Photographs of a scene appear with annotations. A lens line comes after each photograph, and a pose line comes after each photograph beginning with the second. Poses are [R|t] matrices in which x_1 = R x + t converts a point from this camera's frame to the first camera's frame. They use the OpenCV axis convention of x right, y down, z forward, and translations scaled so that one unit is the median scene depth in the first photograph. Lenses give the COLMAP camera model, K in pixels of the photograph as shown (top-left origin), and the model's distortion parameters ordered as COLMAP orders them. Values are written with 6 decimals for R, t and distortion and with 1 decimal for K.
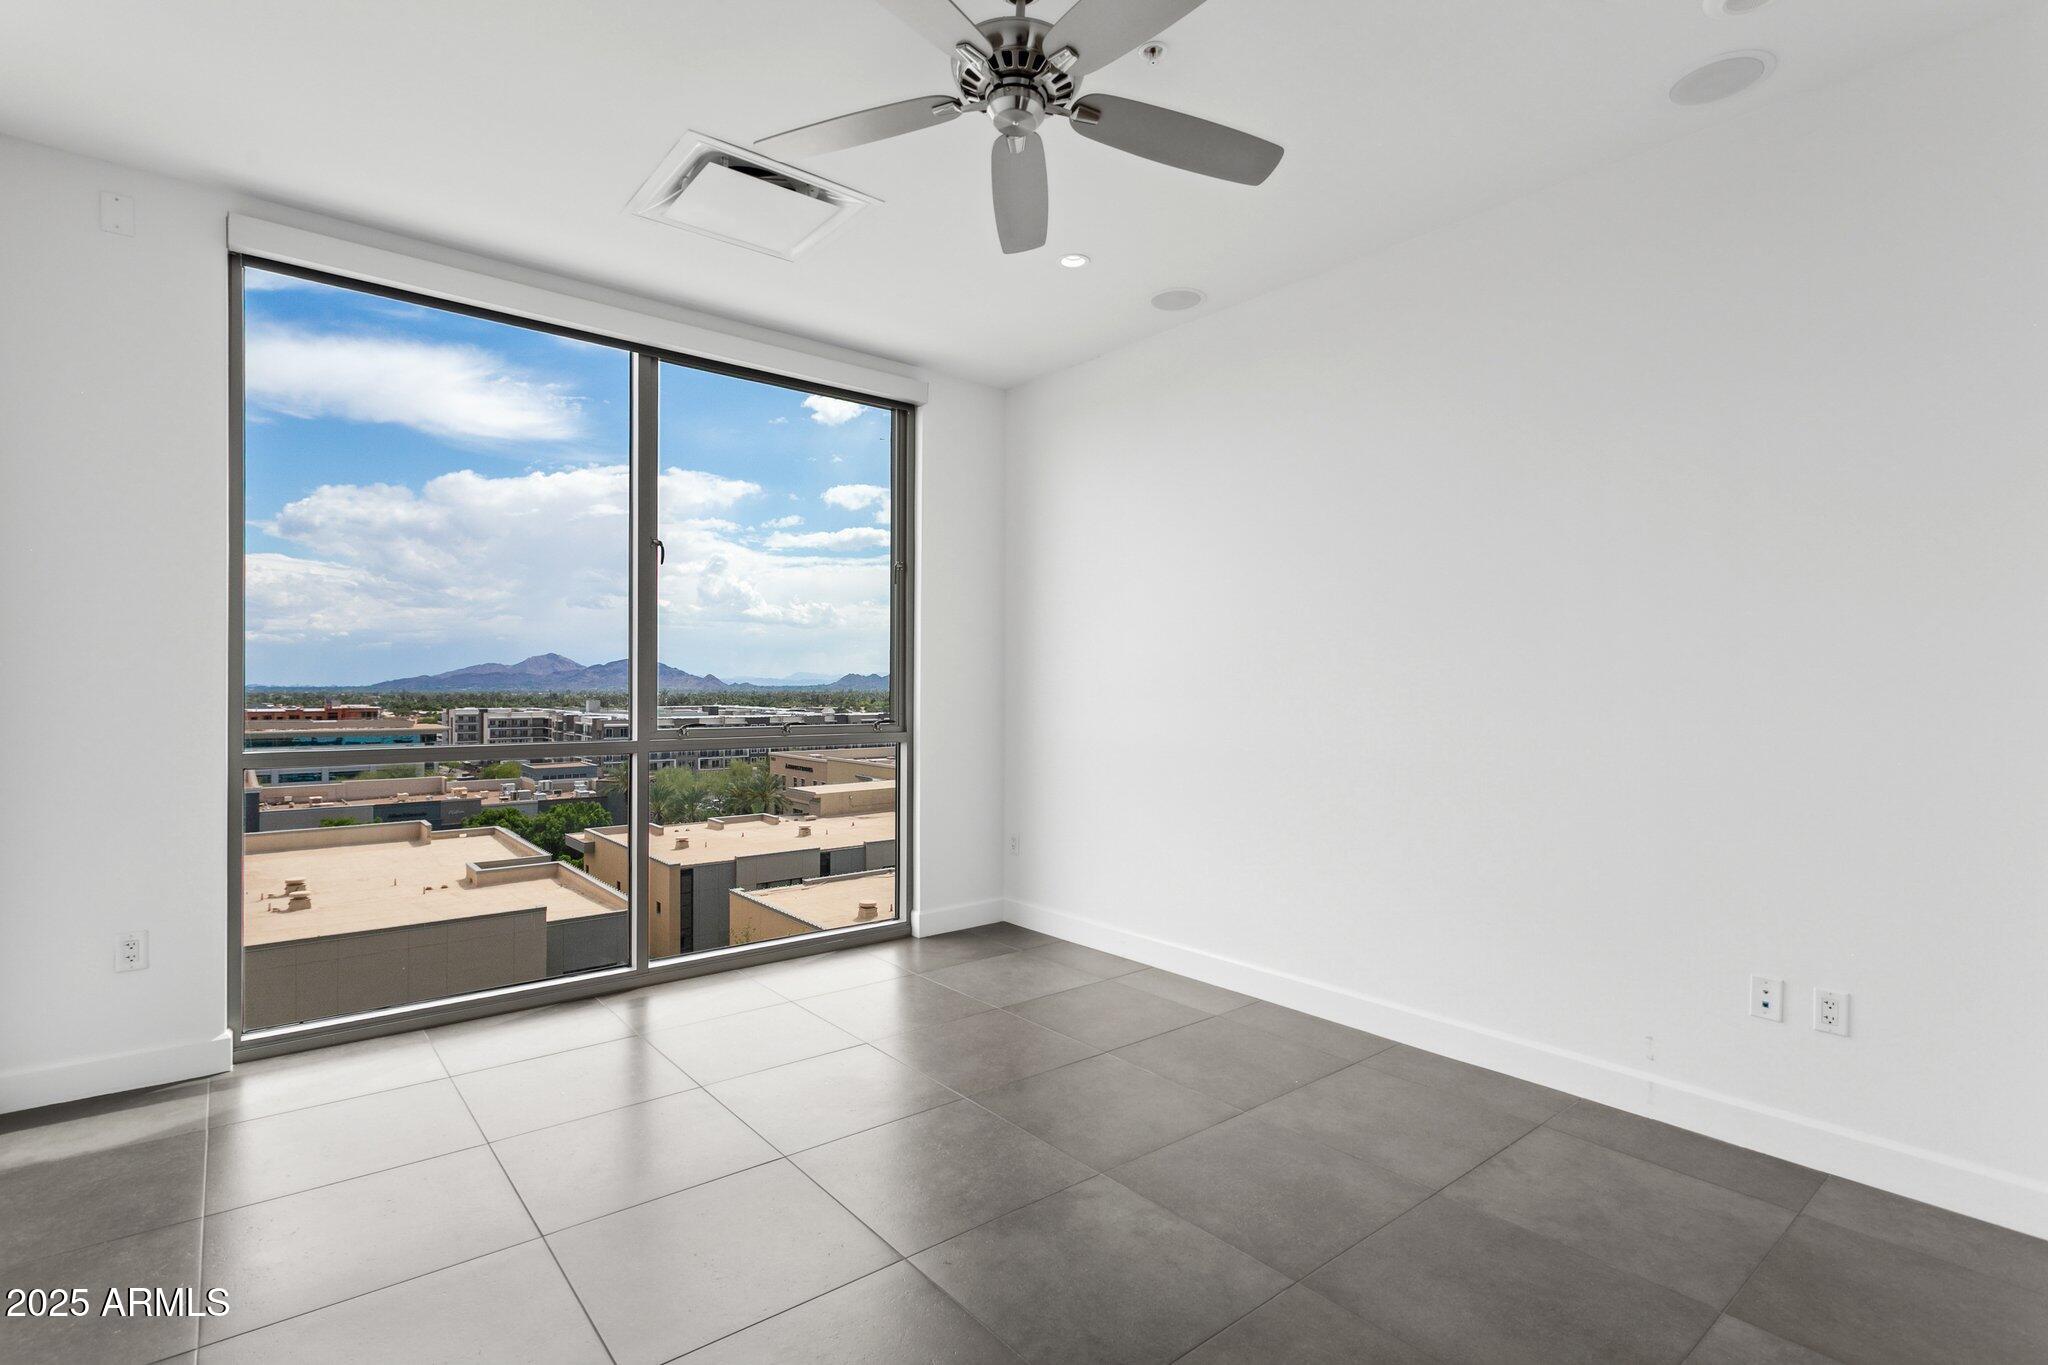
lens RADIAL K [[963.9, 0, 1005.2], [0, 963.9, 696.8], [0, 0, 1]] dist [0.000160, 0.001352]
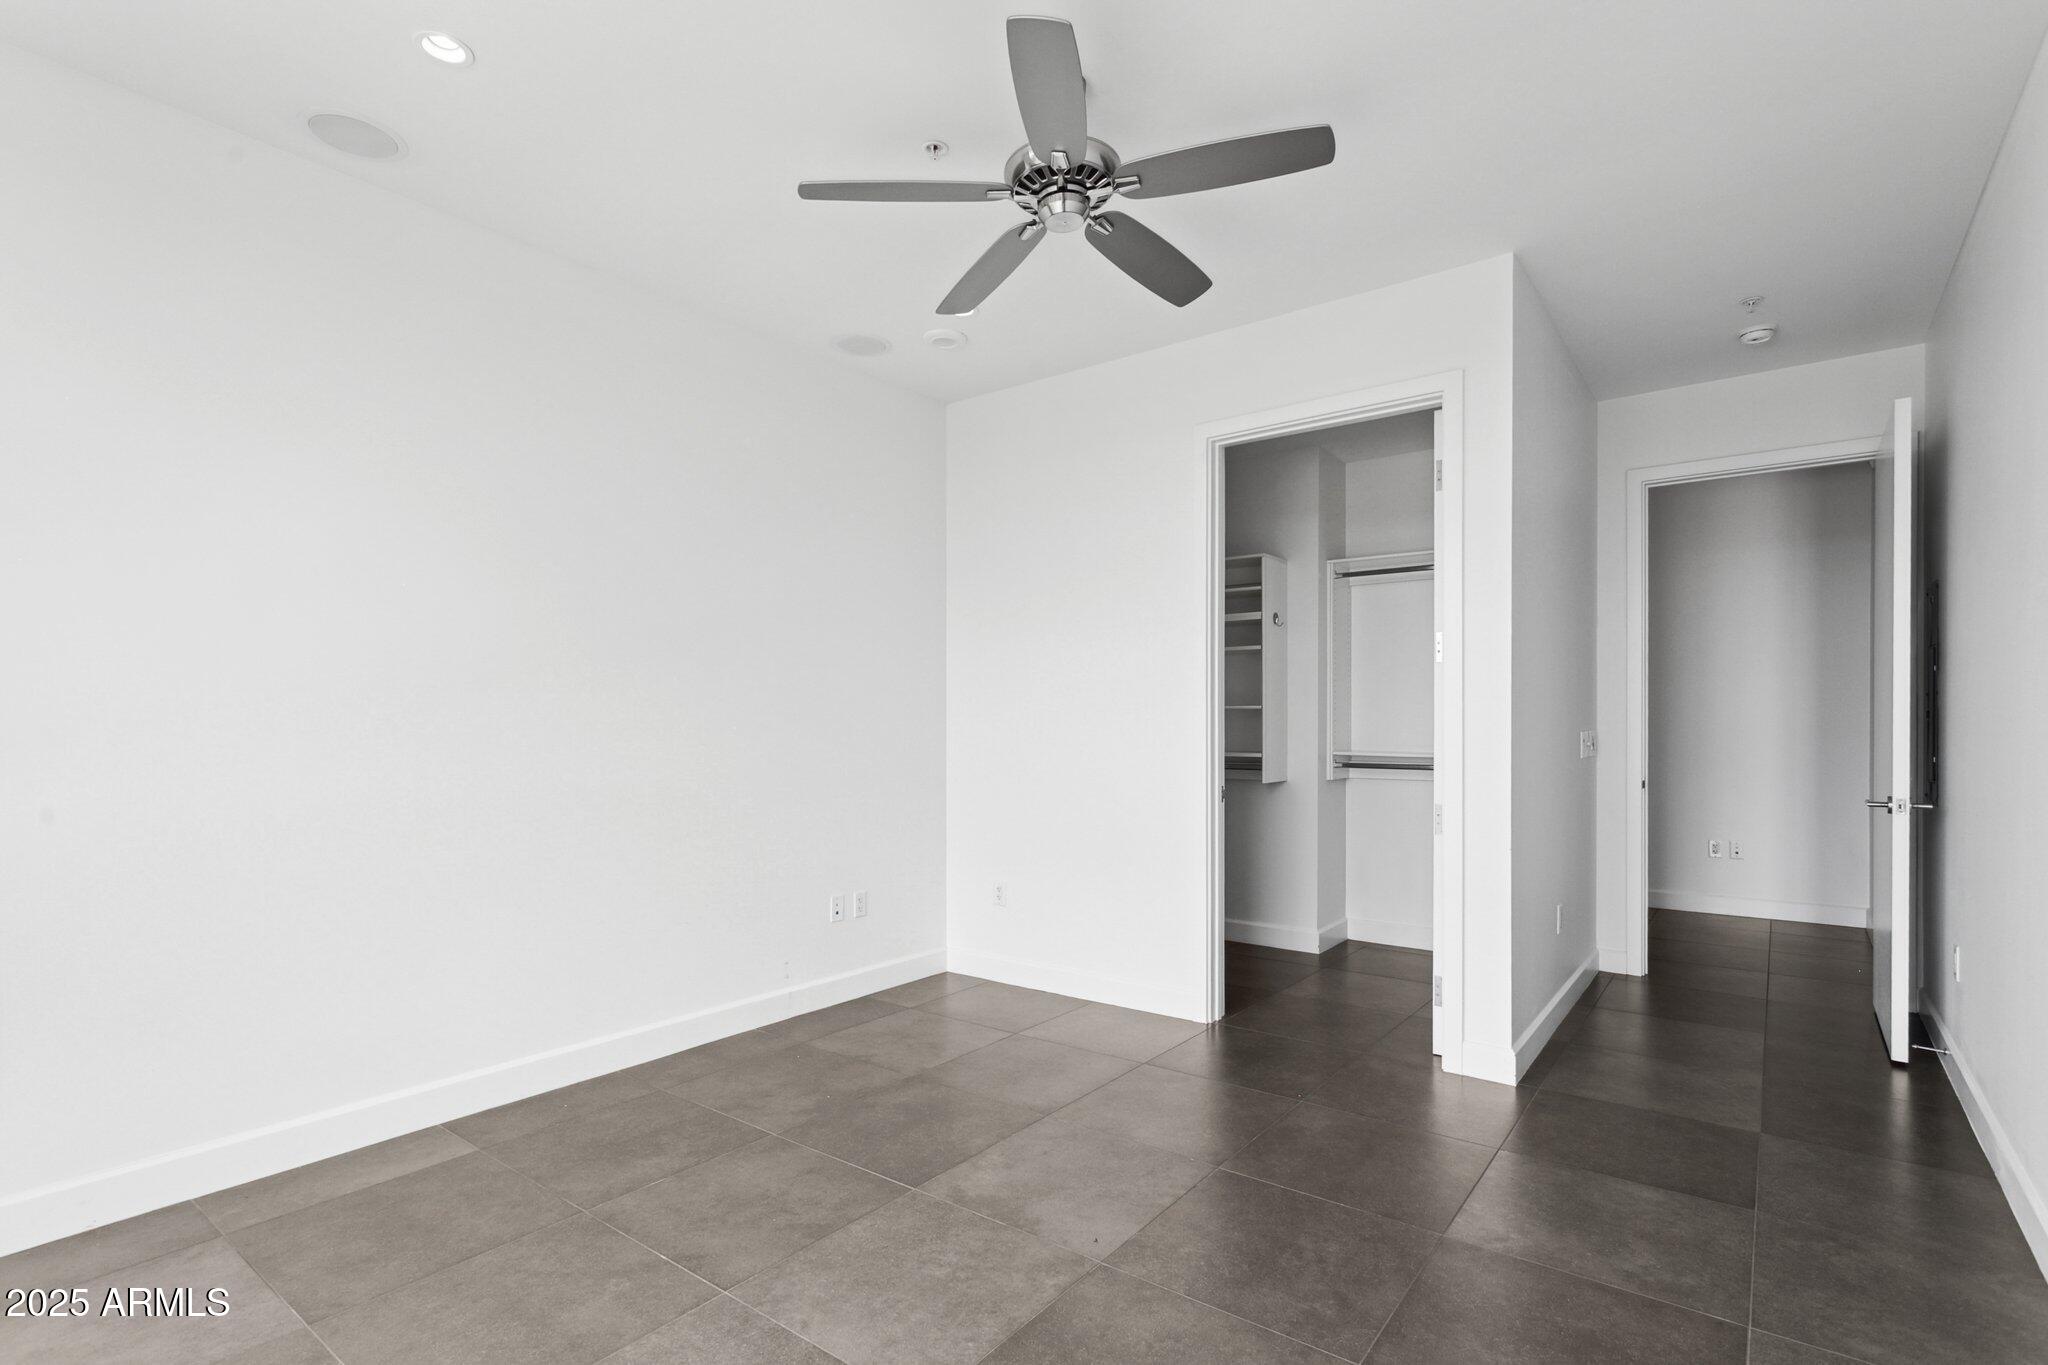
lens RADIAL K [[1087.8, 0, 1020.8], [0, 1087.8, 710.5], [0, 0, 1]] dist [0.000183, -0.000237]
pose [[-0.266325, -0.001985, 0.963881, -0.099883], [0.007233, 0.999966, 0.004058, -0.001905], [-0.963856, 0.008052, -0.266301, 0.113921]]
